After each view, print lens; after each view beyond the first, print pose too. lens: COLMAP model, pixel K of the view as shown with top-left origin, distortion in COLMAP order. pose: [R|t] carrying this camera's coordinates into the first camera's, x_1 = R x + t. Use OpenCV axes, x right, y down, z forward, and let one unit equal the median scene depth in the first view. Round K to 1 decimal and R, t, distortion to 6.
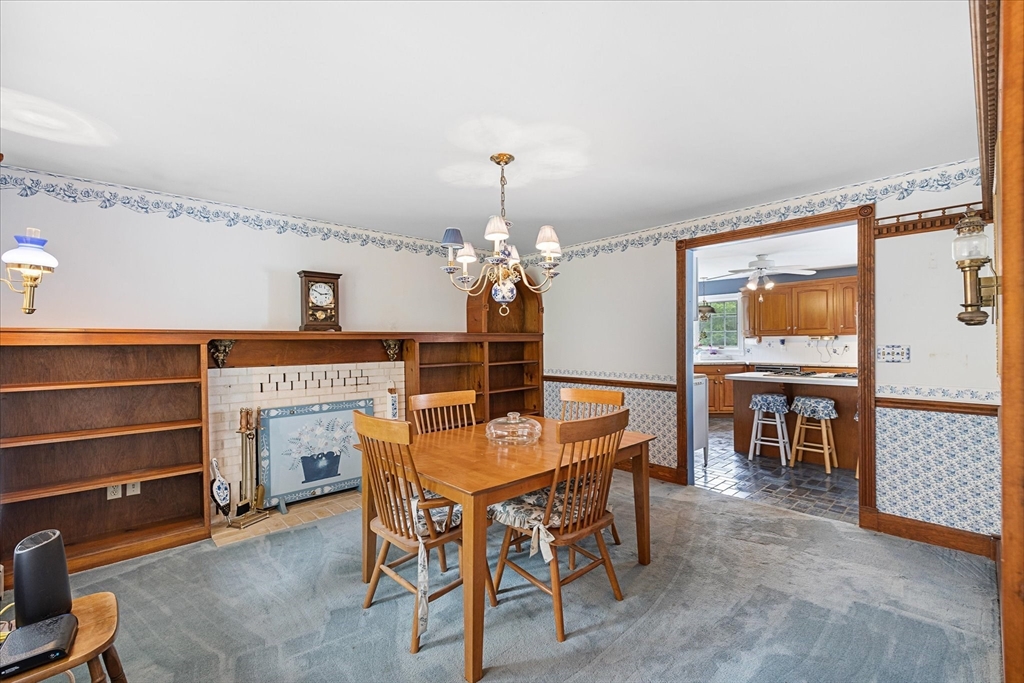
lens RADIAL K [[440.1, 0, 512.7], [0, 440.1, 343.7], [0, 0, 1]] dist [0.001344, -0.000135]
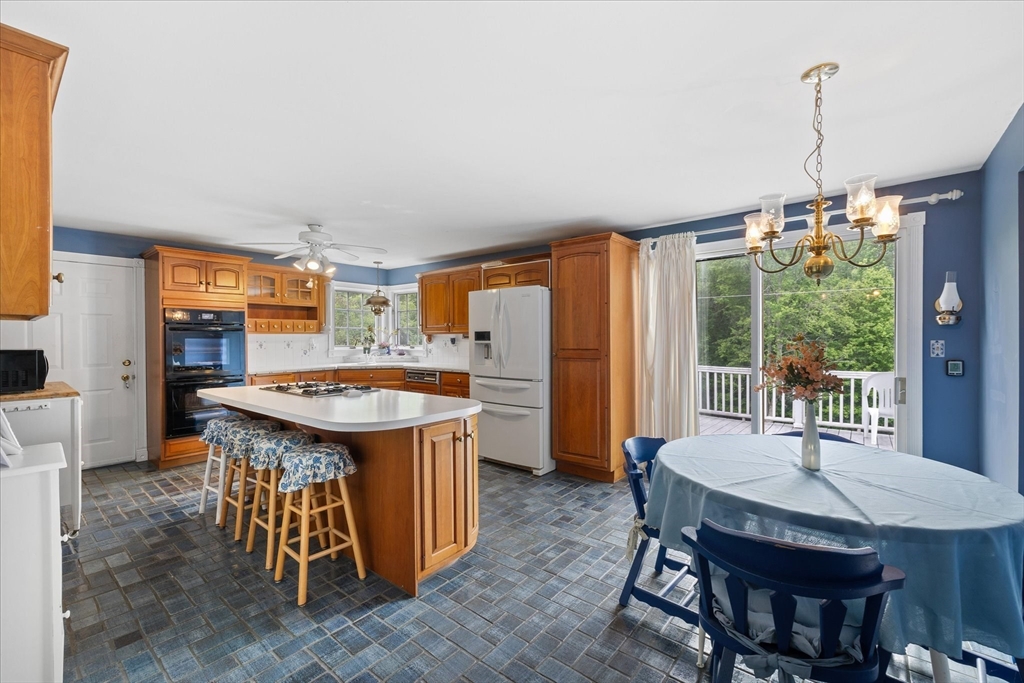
lens RADIAL K [[440.1, 0, 510.4], [0, 440.1, 340.2], [0, 0, 1]] dist [0.001344, -0.000135]
pose [[0.989771, 0.008310, 0.142421, 1.317438], [-0.008602, 0.999962, 0.001432, -0.017612], [-0.142404, -0.002643, 0.989805, 0.358901]]
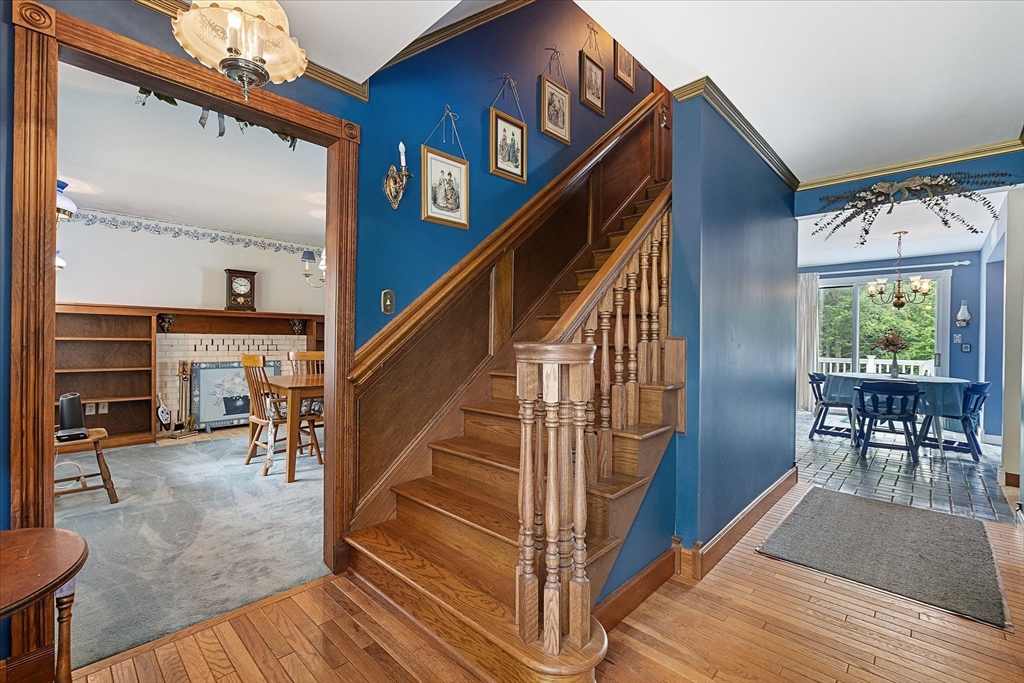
lens RADIAL K [[440.1, 0, 512.9], [0, 440.1, 339.3], [0, 0, 1]] dist [0.001344, -0.000135]
pose [[0.997549, 0.026081, 0.064923, 0.395281], [-0.026285, 0.999652, 0.002284, 0.040386], [-0.064841, -0.003985, 0.997888, -0.540056]]
